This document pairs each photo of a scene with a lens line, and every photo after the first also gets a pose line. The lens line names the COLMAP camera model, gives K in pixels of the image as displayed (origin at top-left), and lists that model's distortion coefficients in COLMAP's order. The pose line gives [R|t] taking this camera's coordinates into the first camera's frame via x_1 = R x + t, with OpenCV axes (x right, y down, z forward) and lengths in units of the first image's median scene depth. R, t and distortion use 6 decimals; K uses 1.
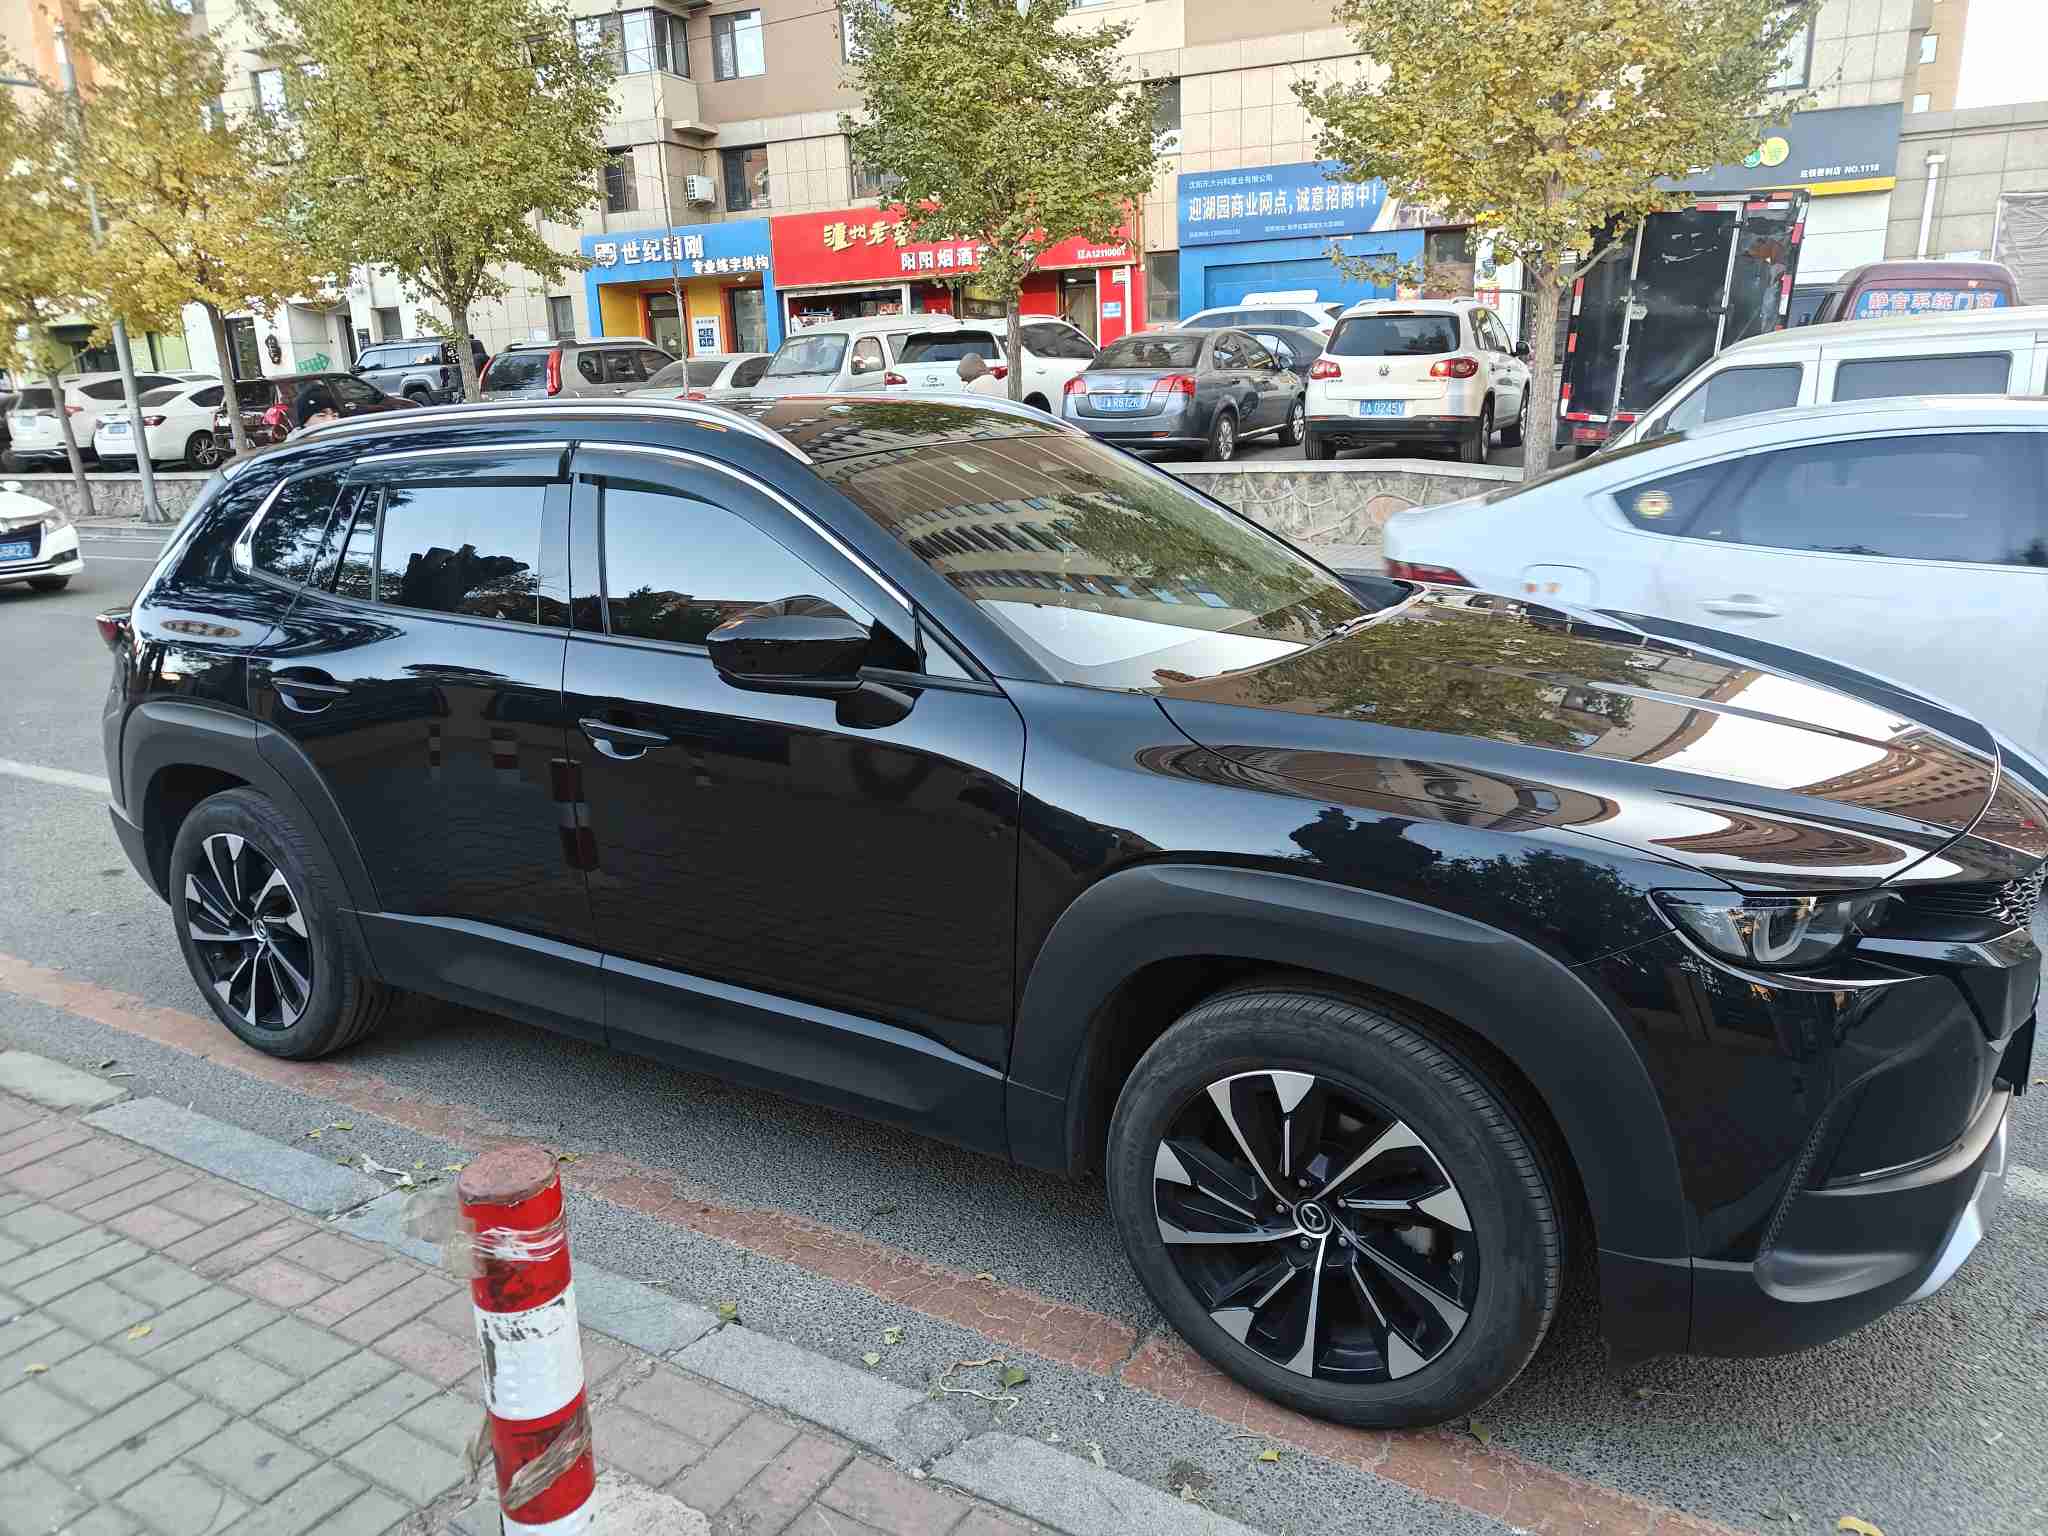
lens RADIAL K [[1450.2, 0, 1024.0], [0, 1450.2, 768.0], [0, 0, 1]] dist [0.004633, 0.011910]
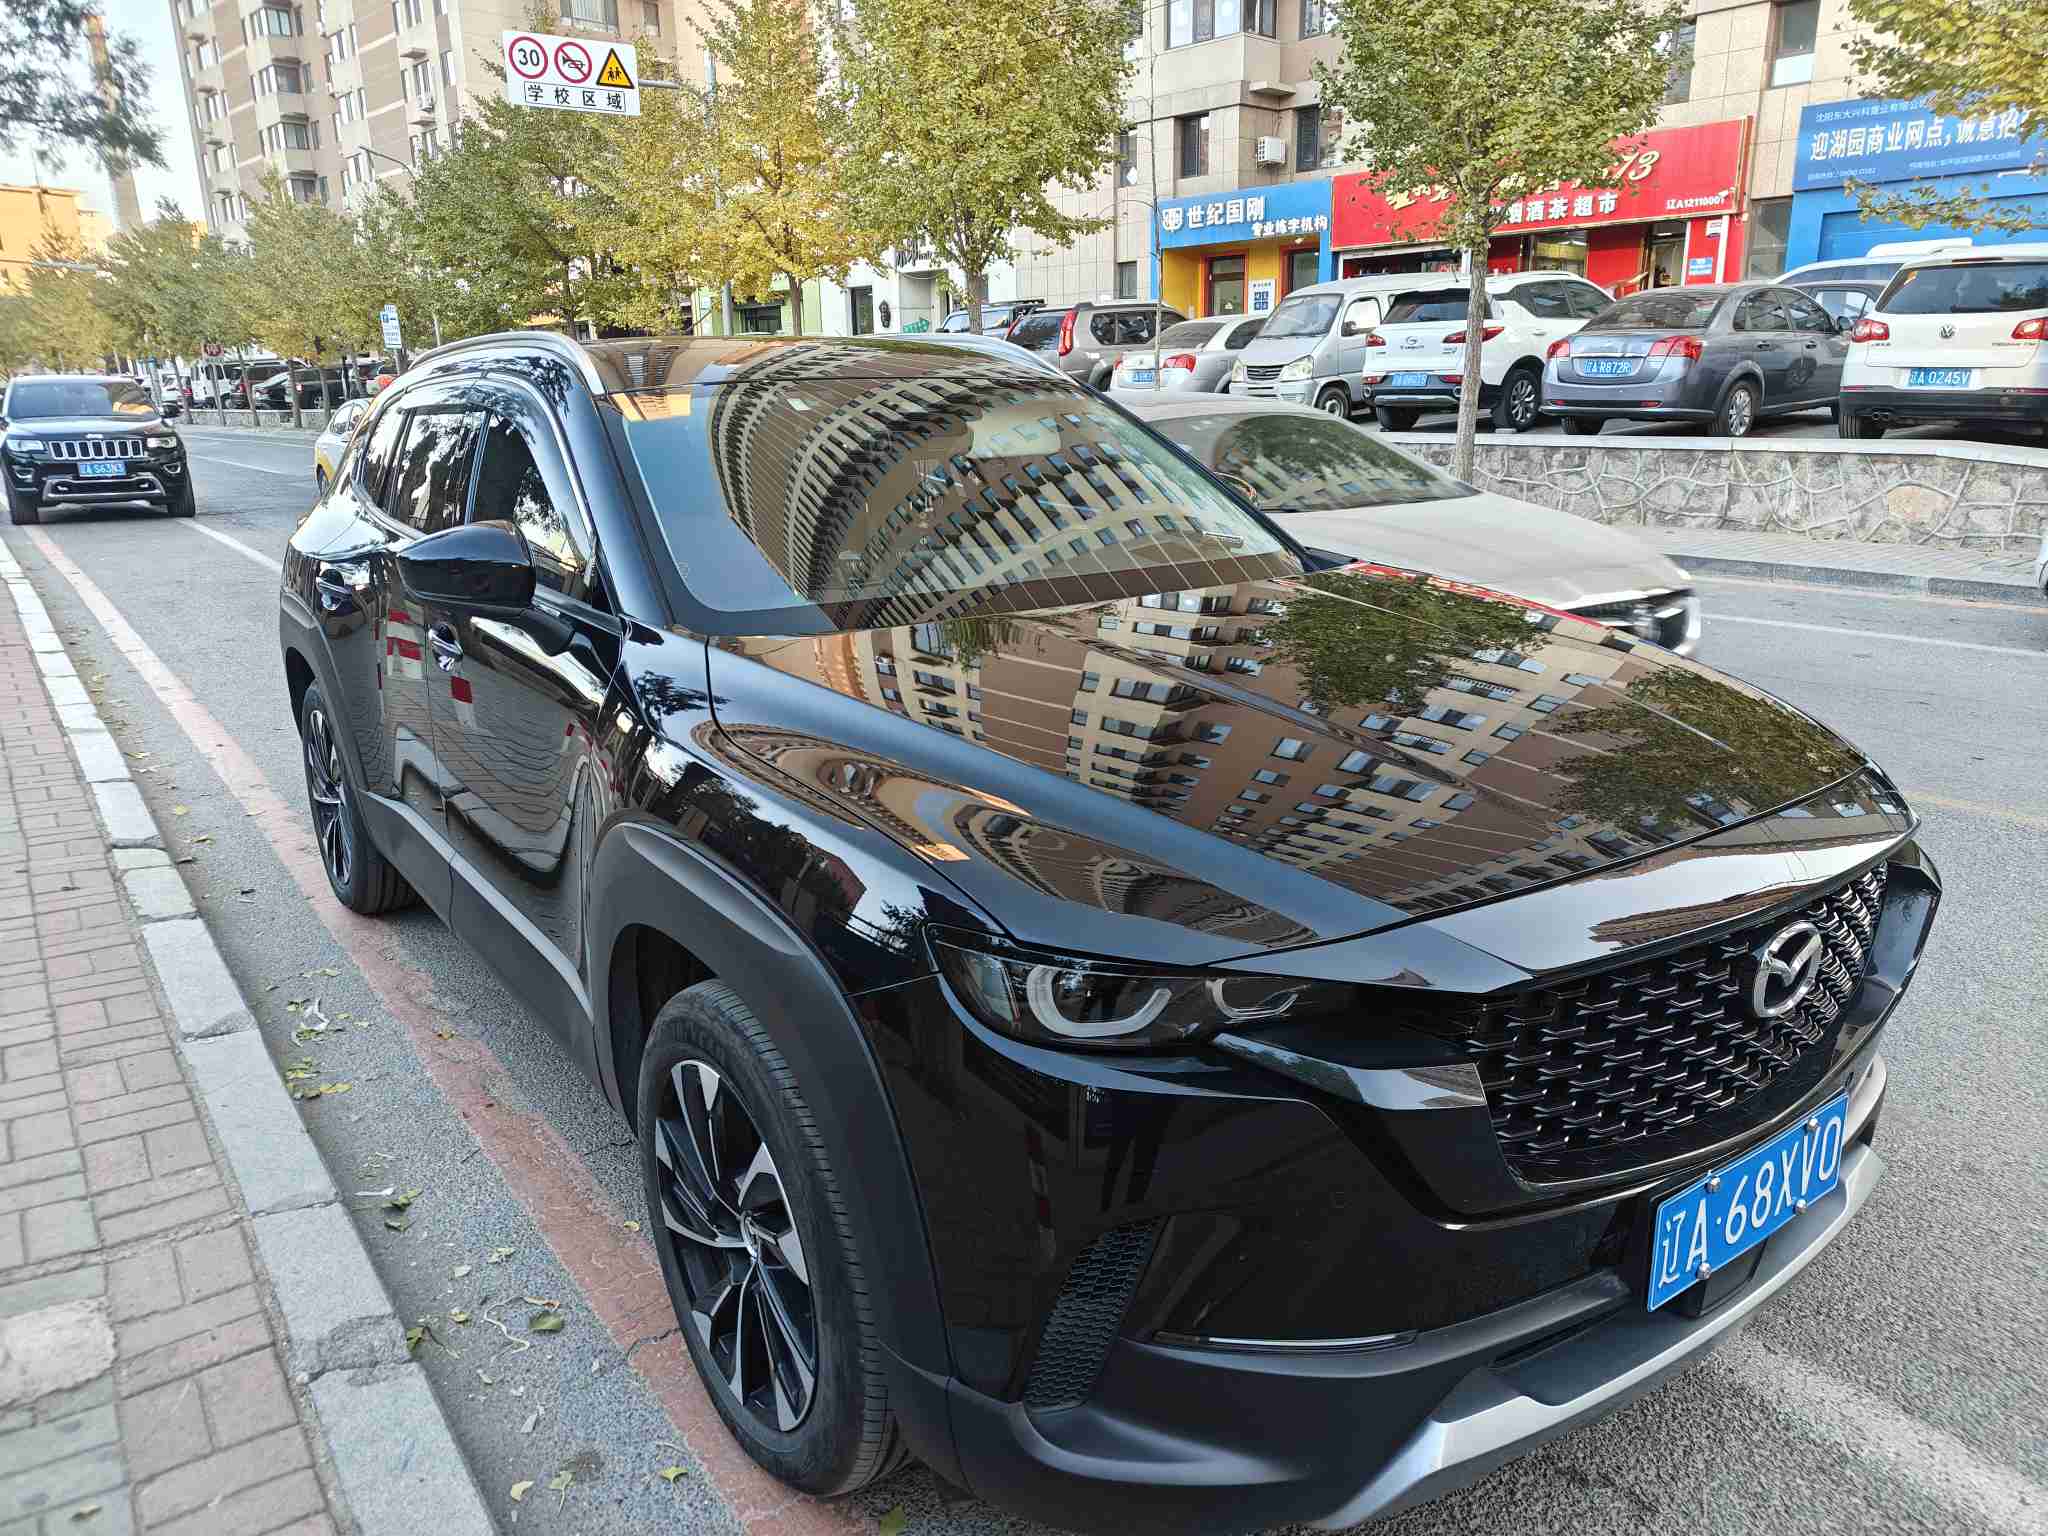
lens RADIAL K [[1450.2, 0, 1024.0], [0, 1450.2, 768.0], [0, 0, 1]] dist [0.004633, 0.011910]
pose [[0.914870, 0.120556, -0.385330, 0.095379], [-0.112533, 0.992700, 0.043397, -0.005184], [0.387749, 0.003660, 0.921758, 0.033128]]
